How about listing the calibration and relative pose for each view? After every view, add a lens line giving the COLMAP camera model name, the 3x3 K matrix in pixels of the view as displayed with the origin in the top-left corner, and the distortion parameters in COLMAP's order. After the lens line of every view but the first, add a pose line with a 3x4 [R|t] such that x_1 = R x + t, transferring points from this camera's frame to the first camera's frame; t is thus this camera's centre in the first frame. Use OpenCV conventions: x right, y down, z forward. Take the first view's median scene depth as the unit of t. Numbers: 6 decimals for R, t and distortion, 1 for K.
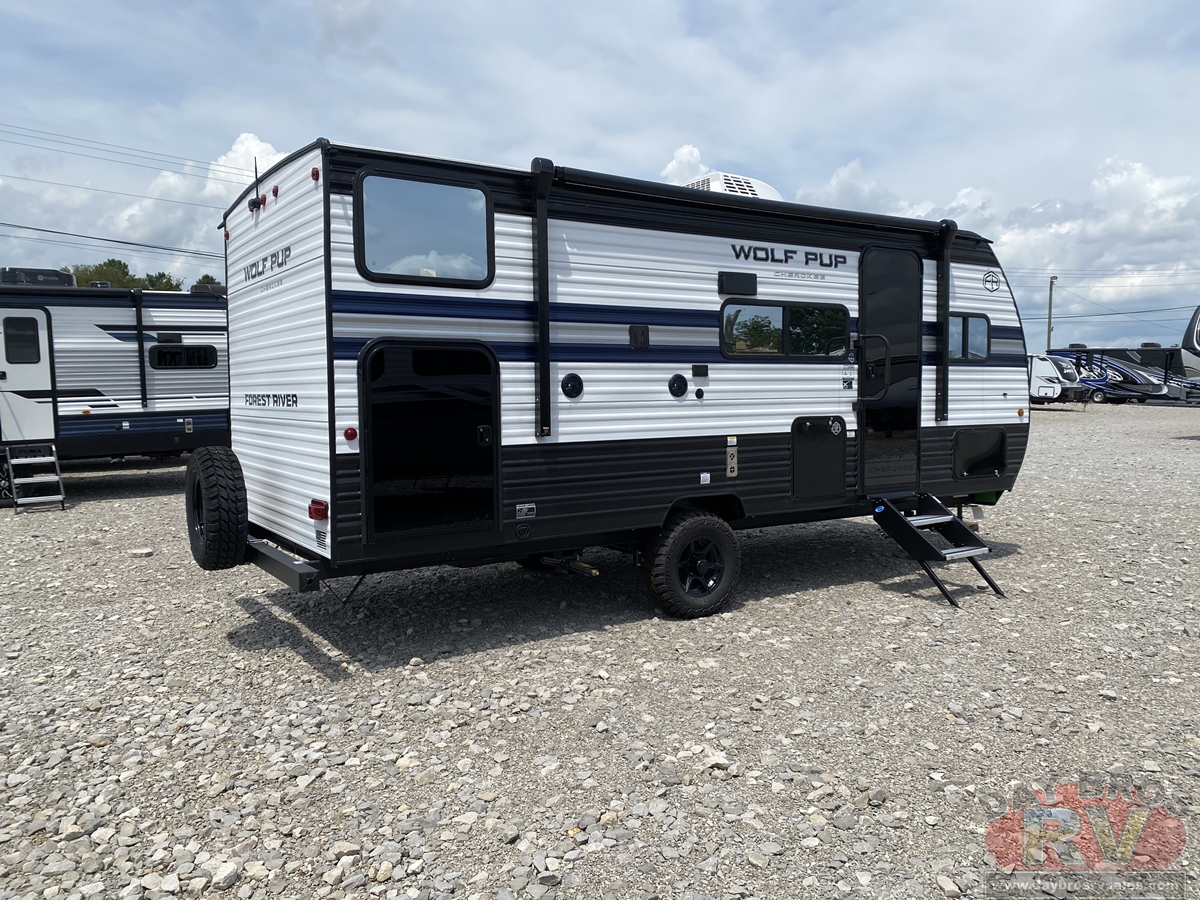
lens RADIAL K [[904.2, 0, 599.1], [0, 904.2, 447.6], [0, 0, 1]] dist [0.093769, -0.141315]
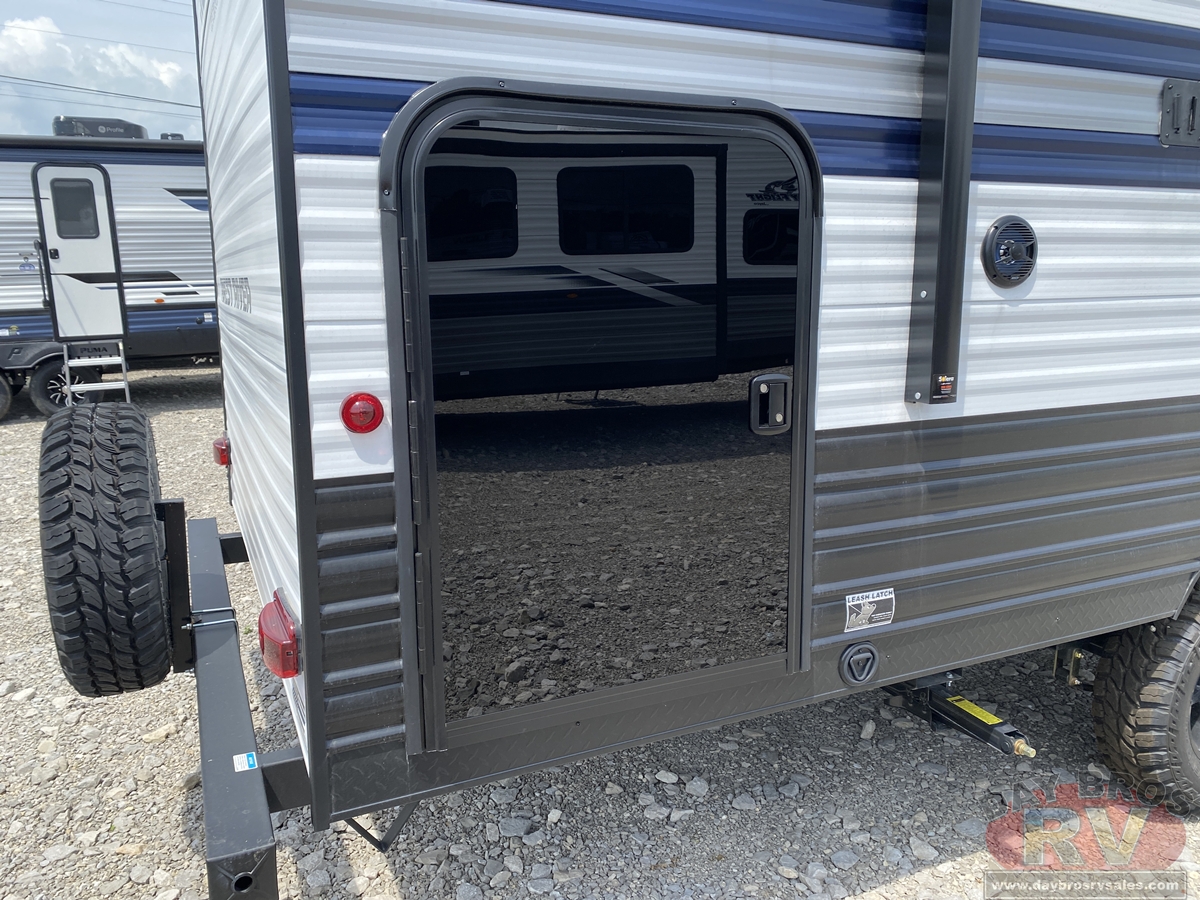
lens RADIAL K [[923.0, 0, 596.9], [0, 923.0, 441.3], [0, 0, 1]] dist [0.002455, 0.009681]
pose [[0.987214, 0.028508, -0.156832, -0.109105], [-0.010091, 0.993081, 0.116996, -0.030843], [0.159082, -0.113917, 0.980671, 0.524134]]
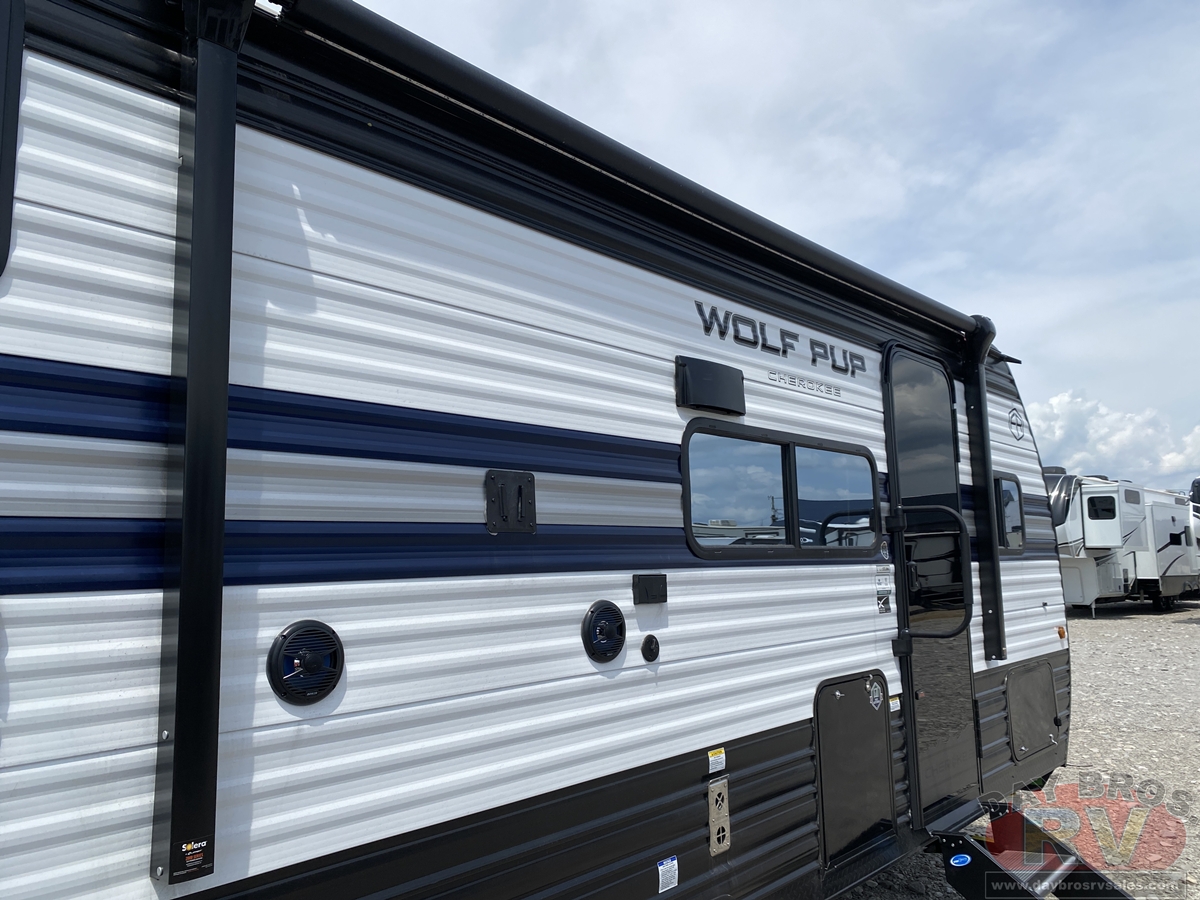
lens RADIAL K [[904.2, 0, 599.1], [0, 904.2, 447.6], [0, 0, 1]] dist [0.093769, -0.141315]
pose [[0.964778, 0.021575, 0.262180, -0.014629], [0.028919, 0.981892, -0.187220, -0.066965], [-0.261472, 0.188207, 0.946684, 0.572392]]
